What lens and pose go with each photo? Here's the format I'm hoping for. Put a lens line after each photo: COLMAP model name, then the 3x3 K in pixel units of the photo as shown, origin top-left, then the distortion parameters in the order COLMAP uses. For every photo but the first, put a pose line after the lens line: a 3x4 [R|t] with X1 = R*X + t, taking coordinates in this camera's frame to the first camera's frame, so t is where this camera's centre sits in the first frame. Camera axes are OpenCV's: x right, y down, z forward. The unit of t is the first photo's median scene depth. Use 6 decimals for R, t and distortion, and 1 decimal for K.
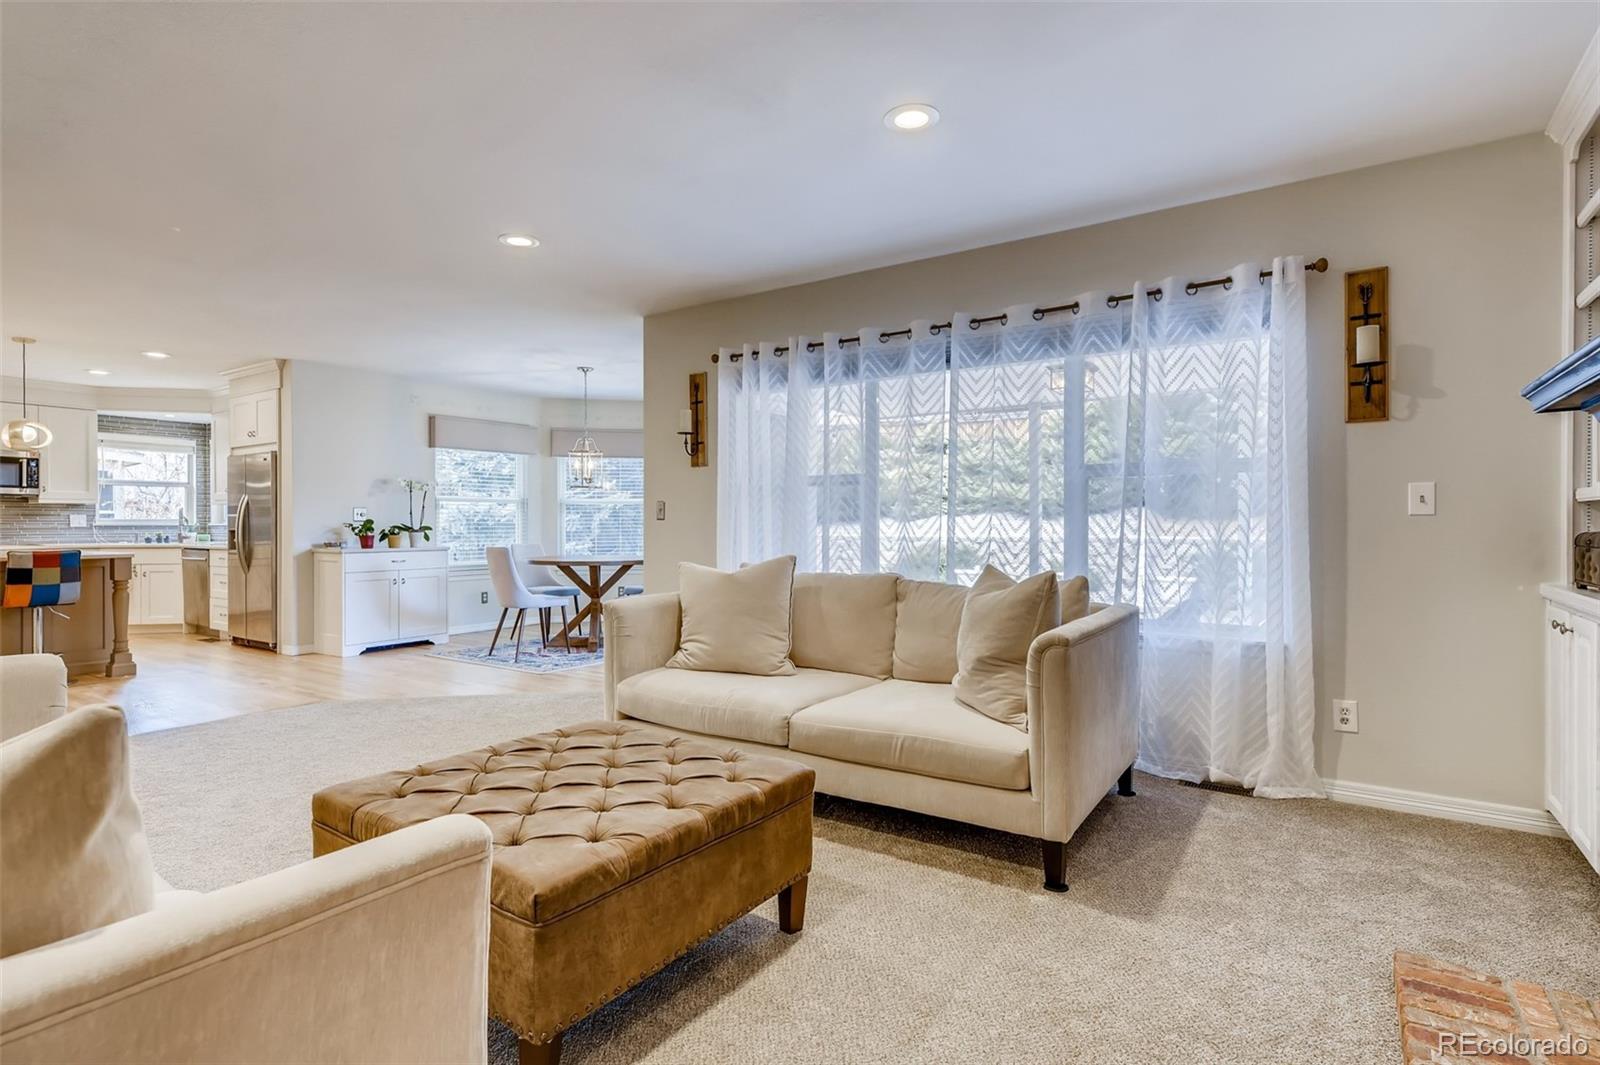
lens RADIAL K [[791.4, 0, 803.7], [0, 791.4, 528.5], [0, 0, 1]] dist [0.009902, -0.000465]
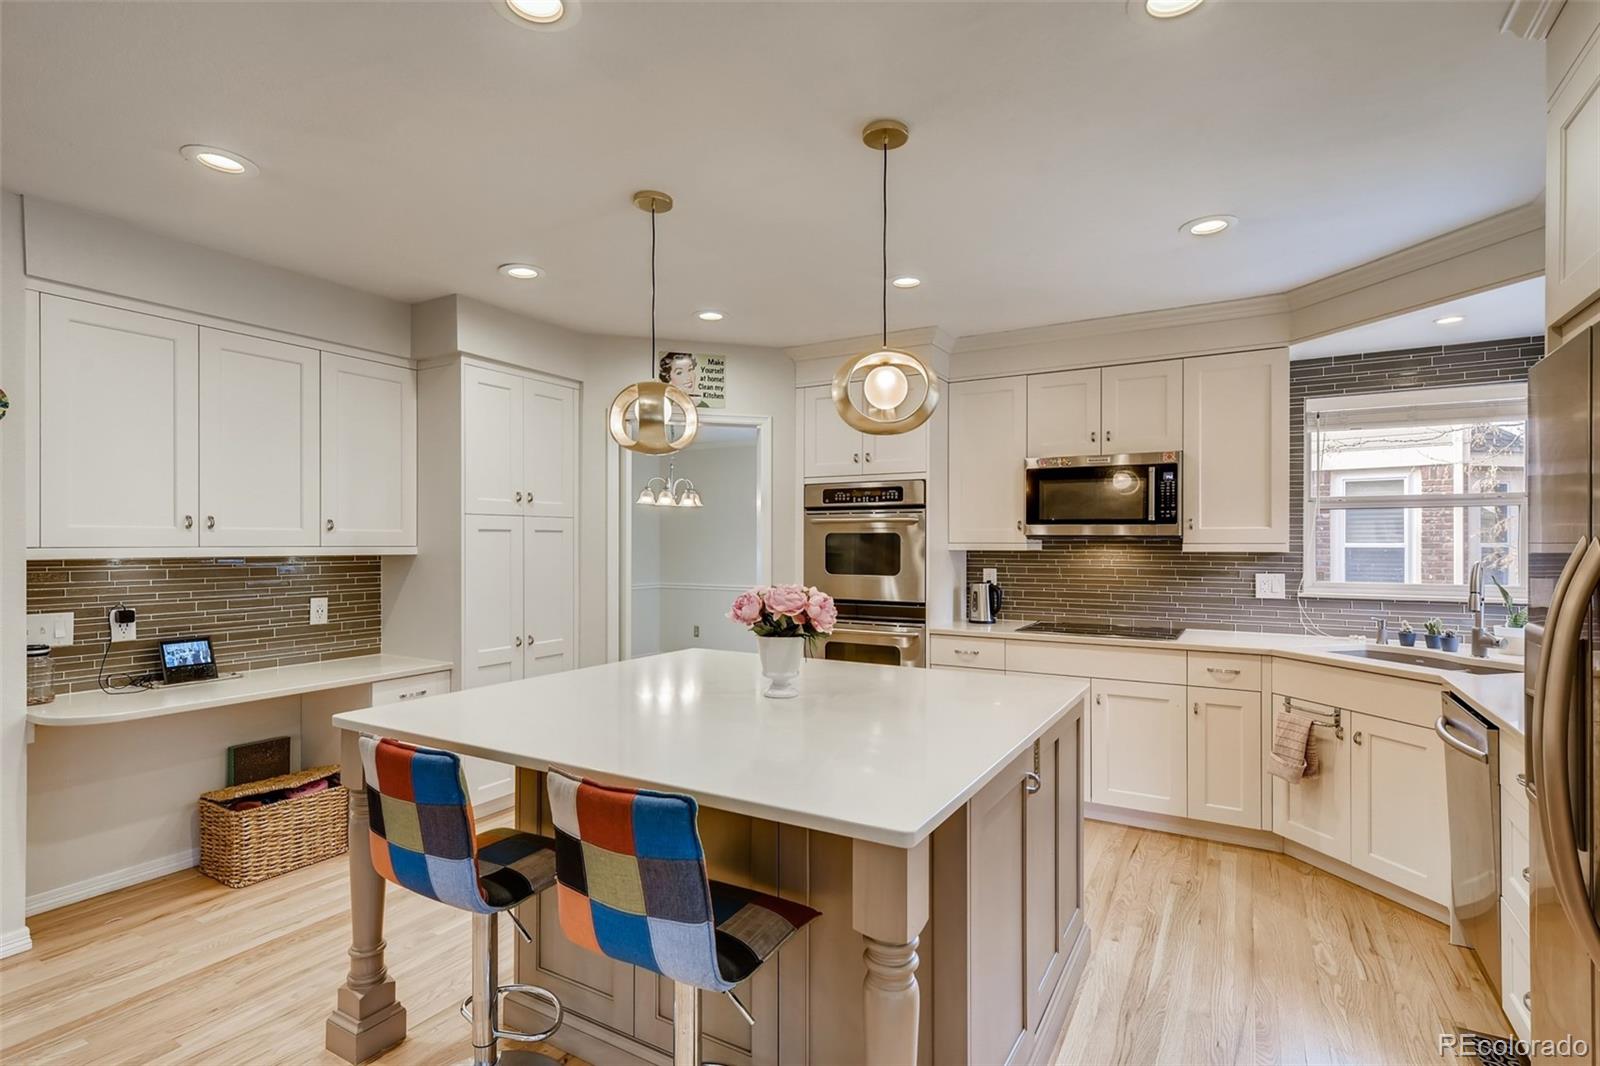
lens RADIAL K [[791.4, 0, 793.1], [0, 791.4, 529.2], [0, 0, 1]] dist [0.009902, -0.000465]
pose [[0.064031, -0.012768, -0.997866, -0.436338], [-0.009410, 0.999866, -0.013397, -0.034931], [0.997904, 0.010248, 0.063902, 0.668818]]
